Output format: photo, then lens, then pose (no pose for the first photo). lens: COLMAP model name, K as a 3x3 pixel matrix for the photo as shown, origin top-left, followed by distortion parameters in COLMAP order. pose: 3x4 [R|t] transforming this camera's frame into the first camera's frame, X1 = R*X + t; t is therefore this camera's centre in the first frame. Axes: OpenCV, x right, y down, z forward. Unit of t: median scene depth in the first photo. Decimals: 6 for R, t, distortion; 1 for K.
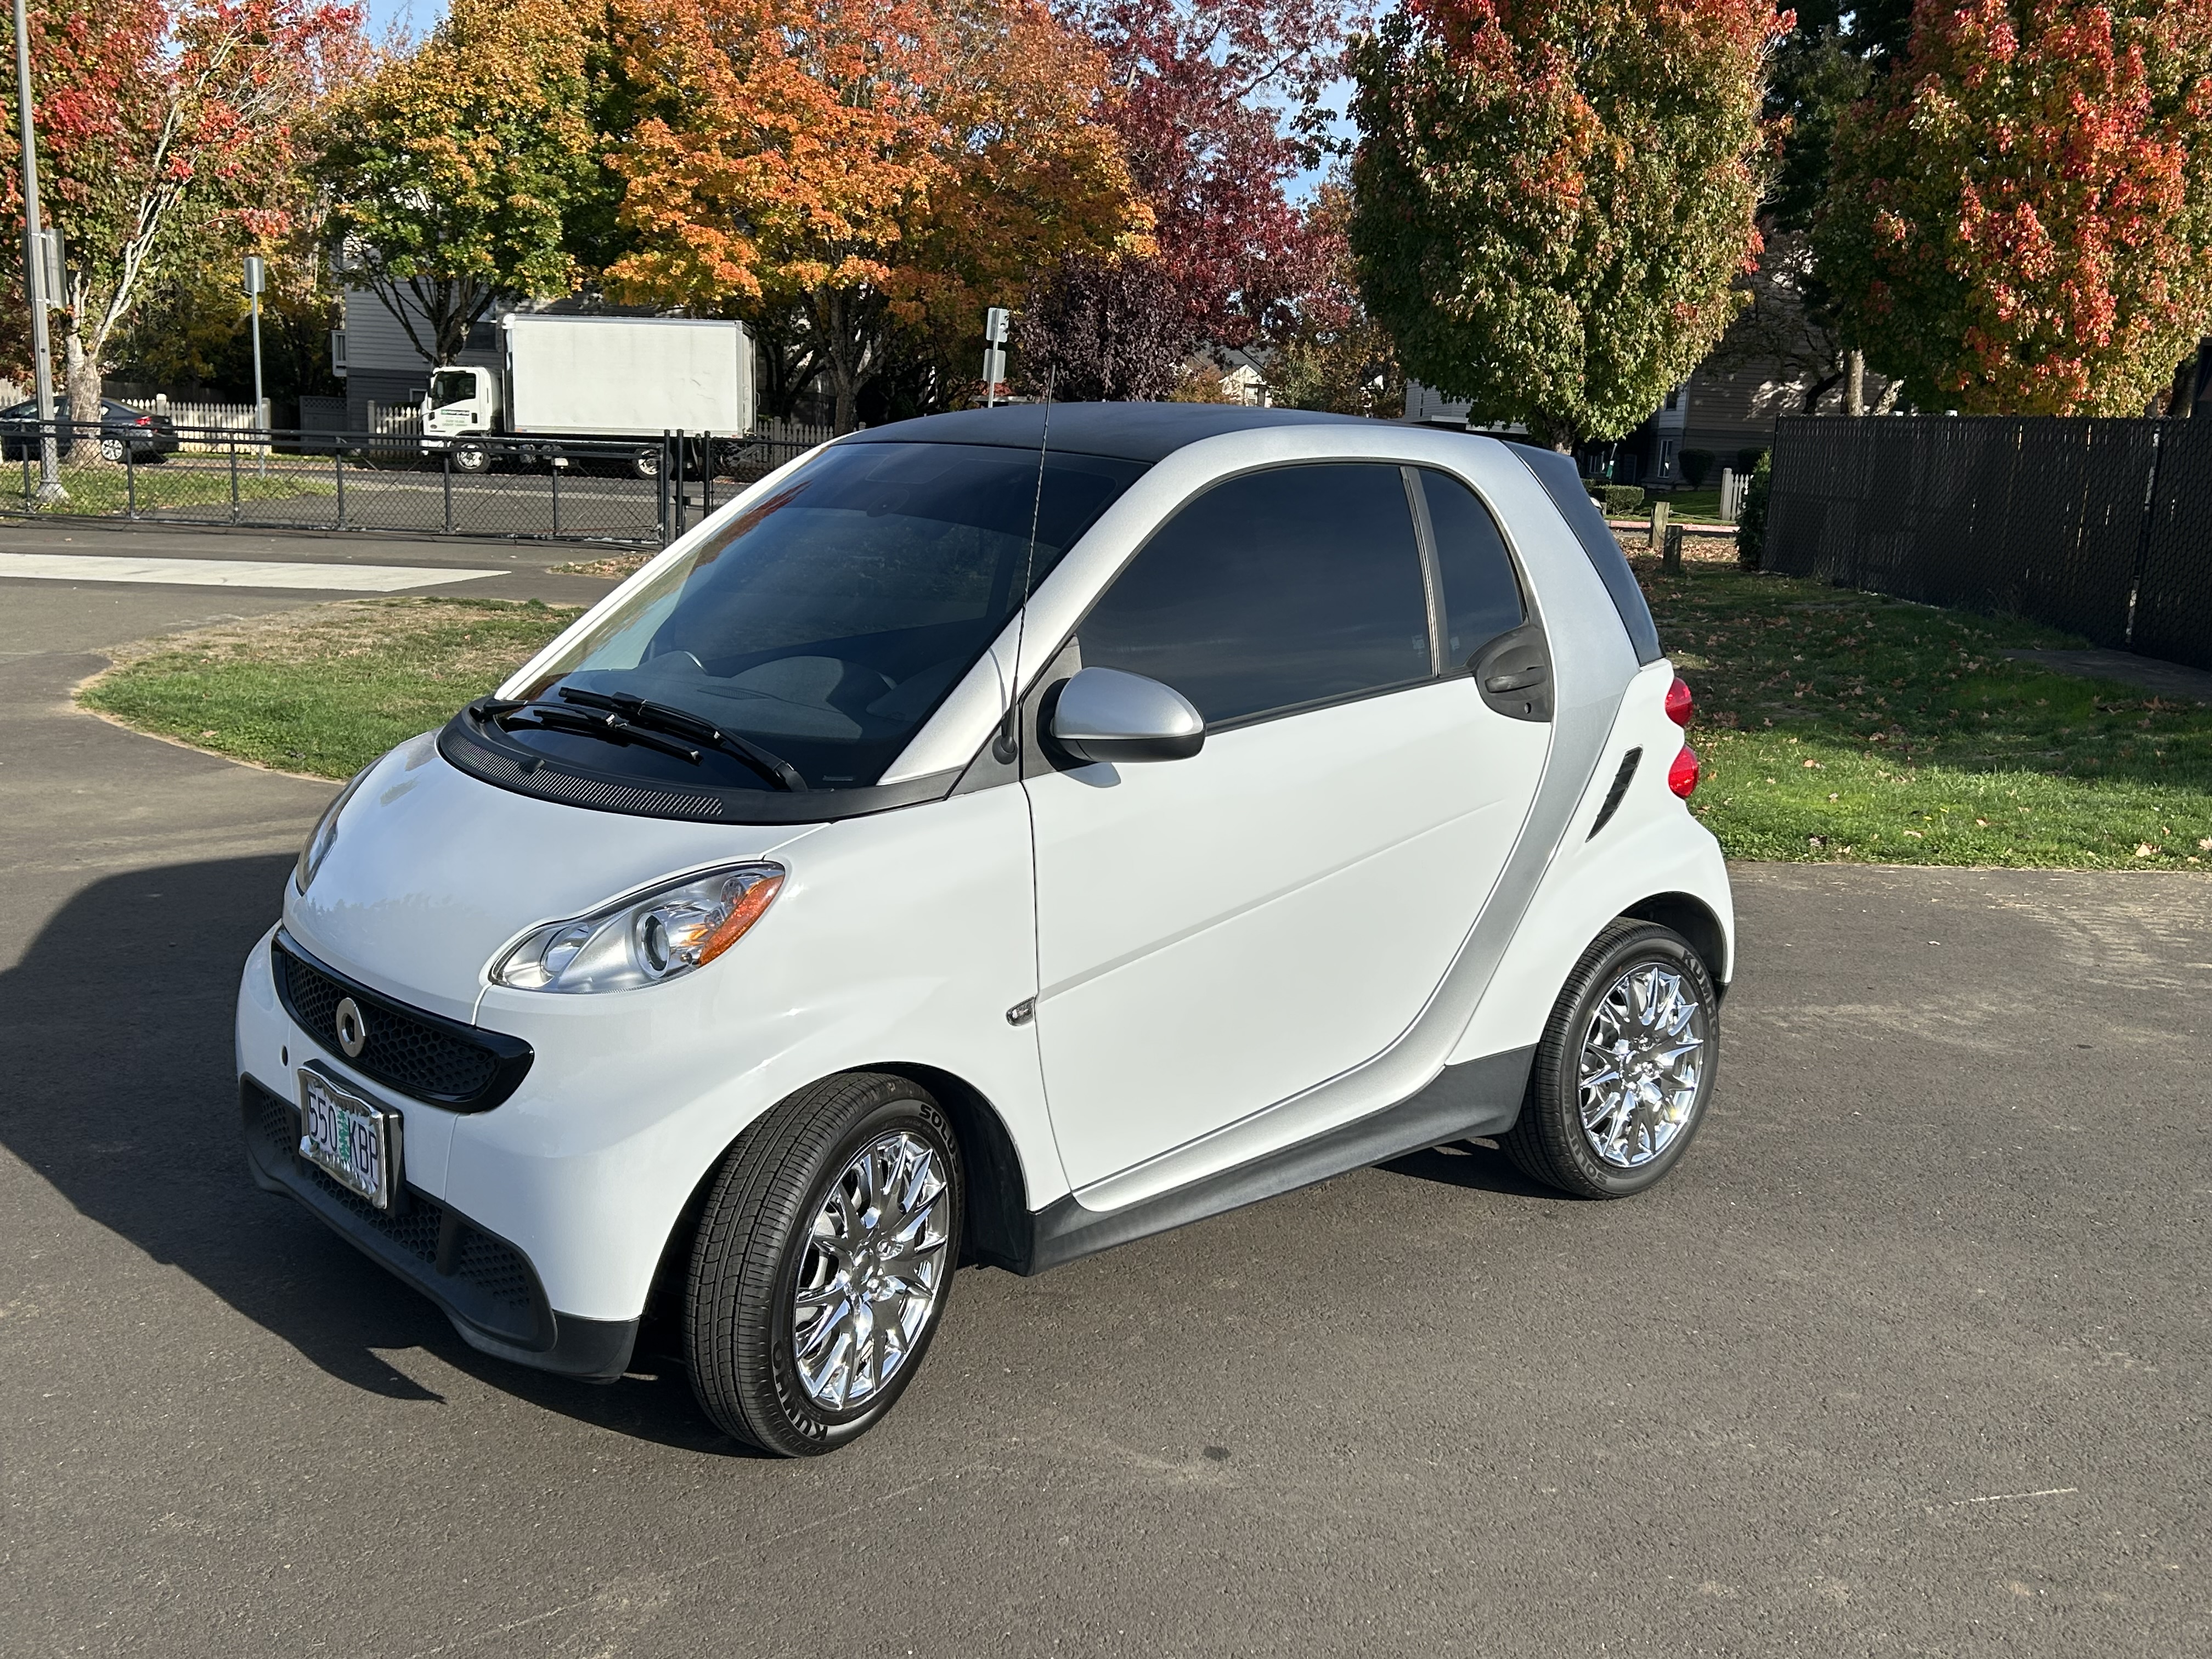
lens RADIAL K [[2151.1, 0, 1123.9], [0, 2151.1, 816.0], [0, 0, 1]] dist [0.020638, 0.000000]
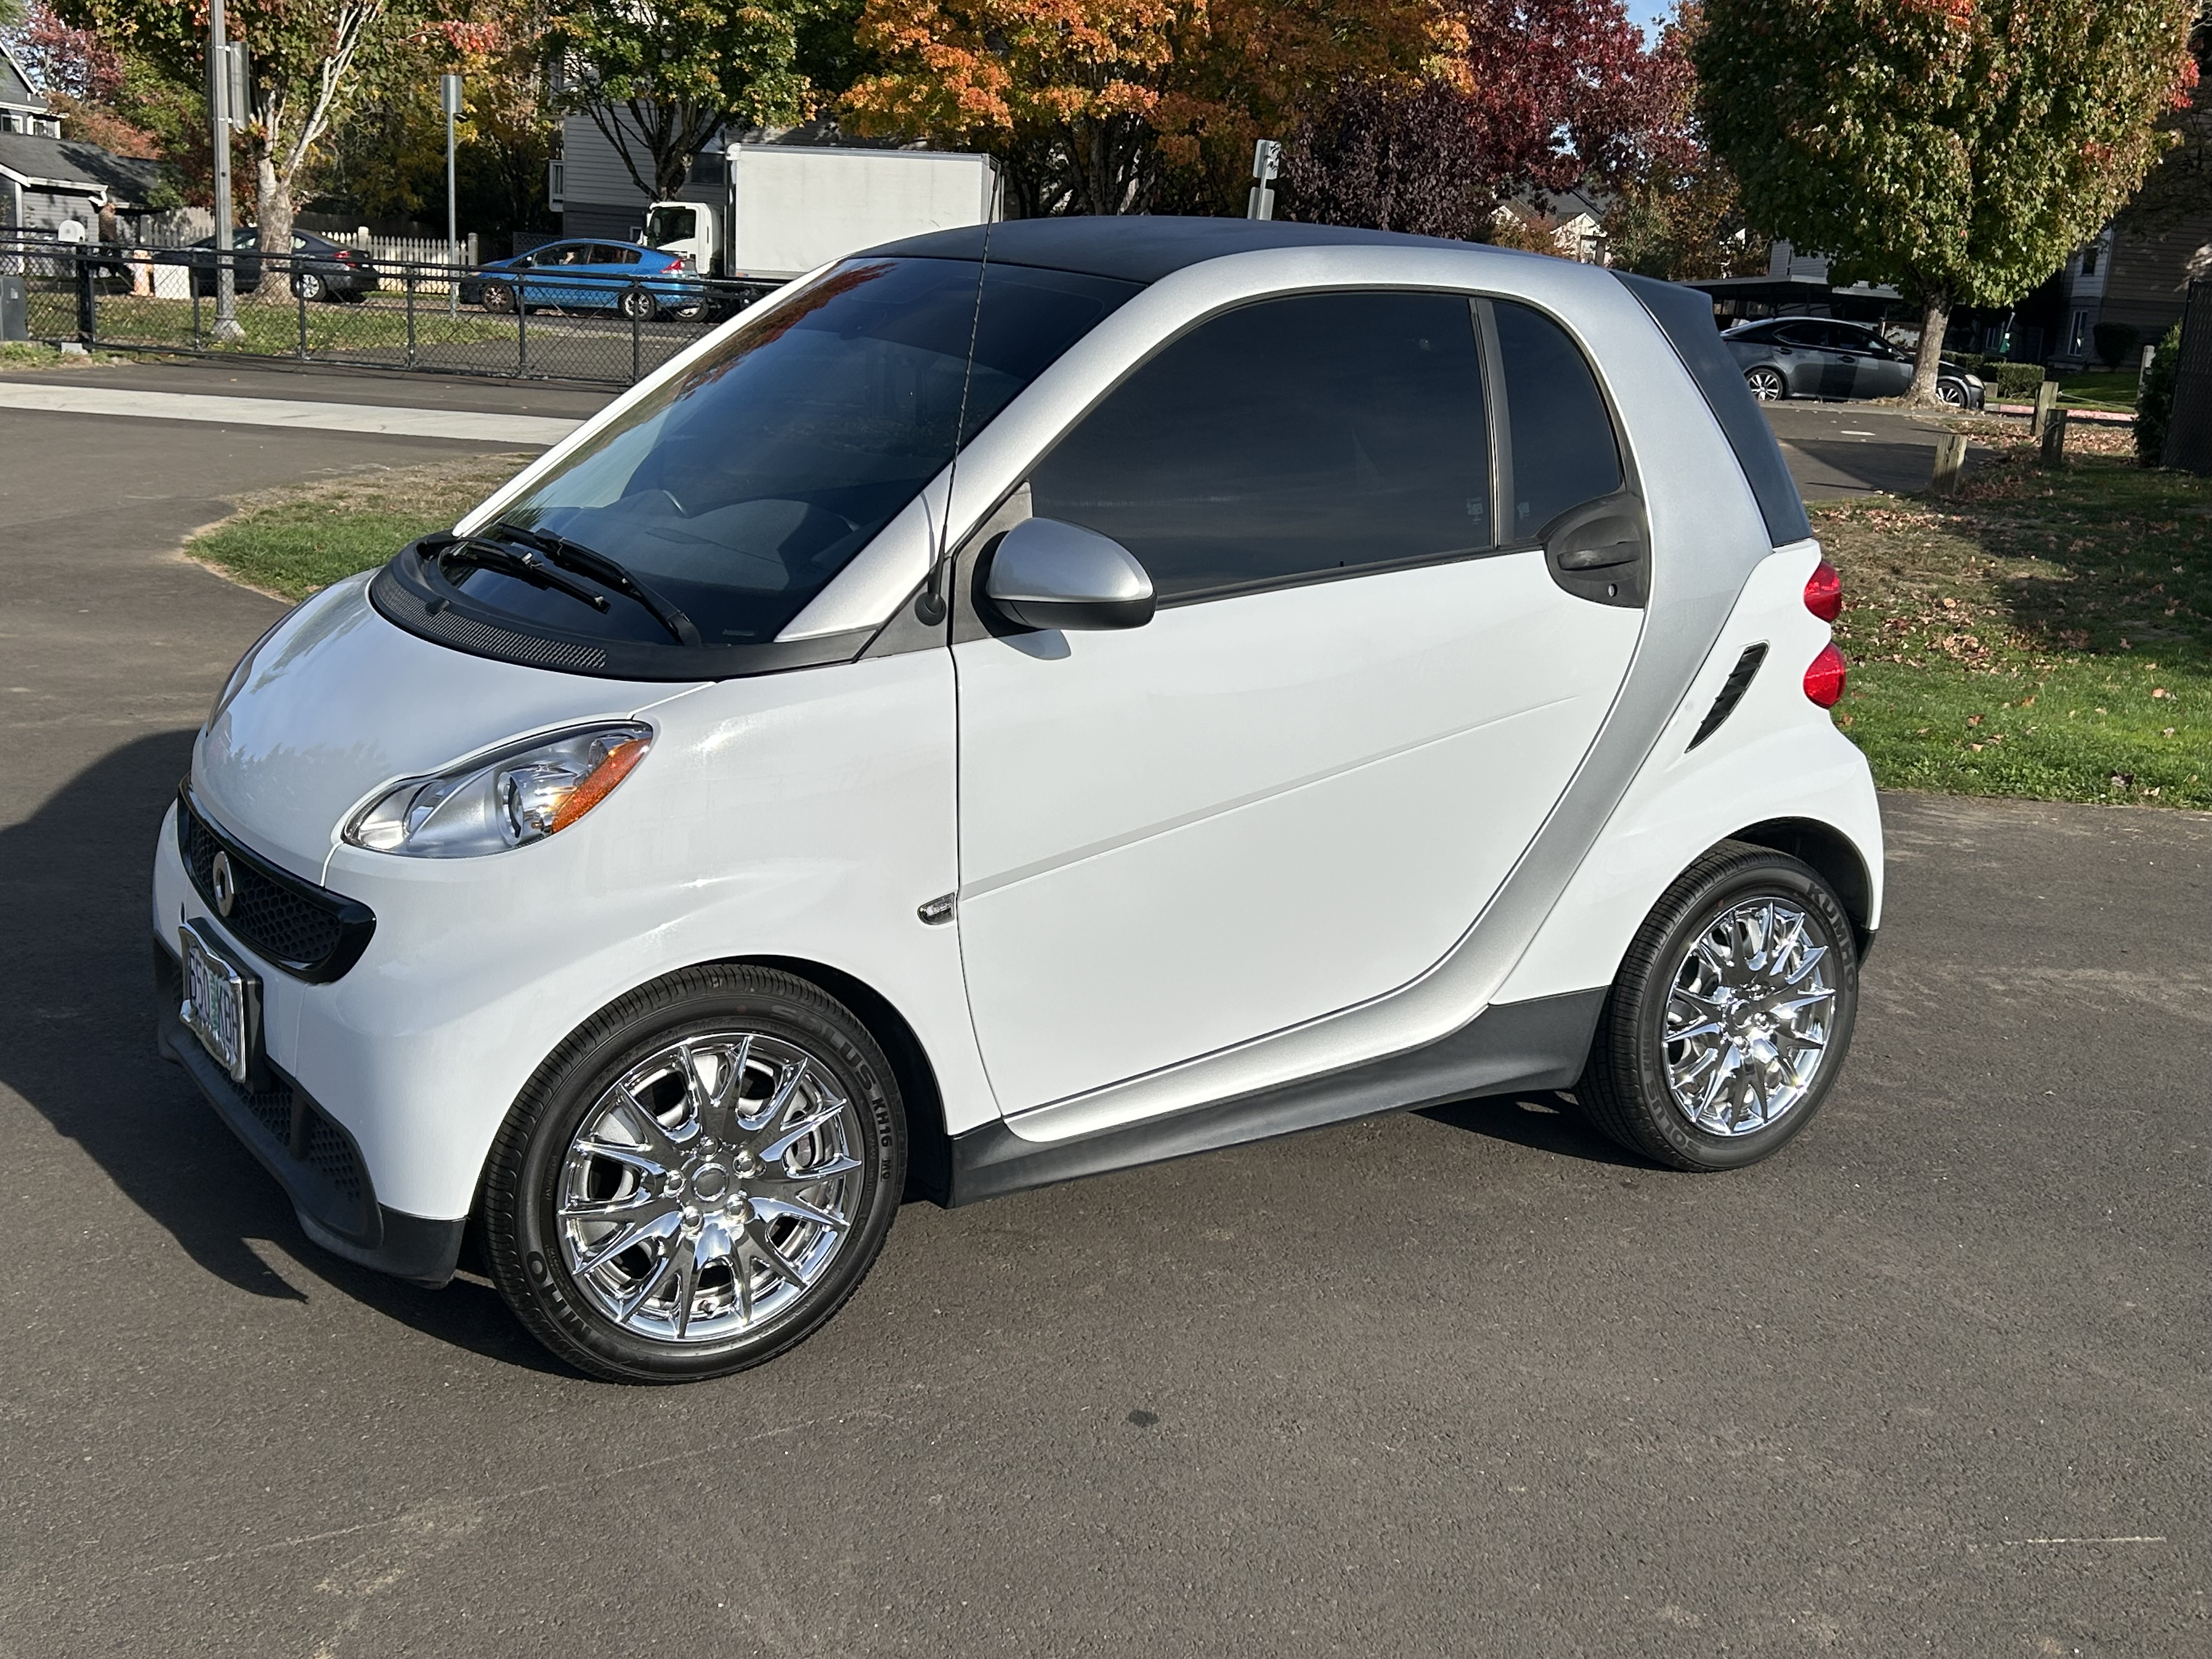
lens RADIAL K [[2426.8, 0, 1108.3], [0, 2426.8, 842.7], [0, 0, 1]] dist [0.017799, 0.000000]
pose [[0.991505, 0.046668, -0.121411, 0.101404], [-0.040738, 0.997874, 0.050875, 0.008035], [0.123527, -0.045497, 0.991298, 0.018933]]
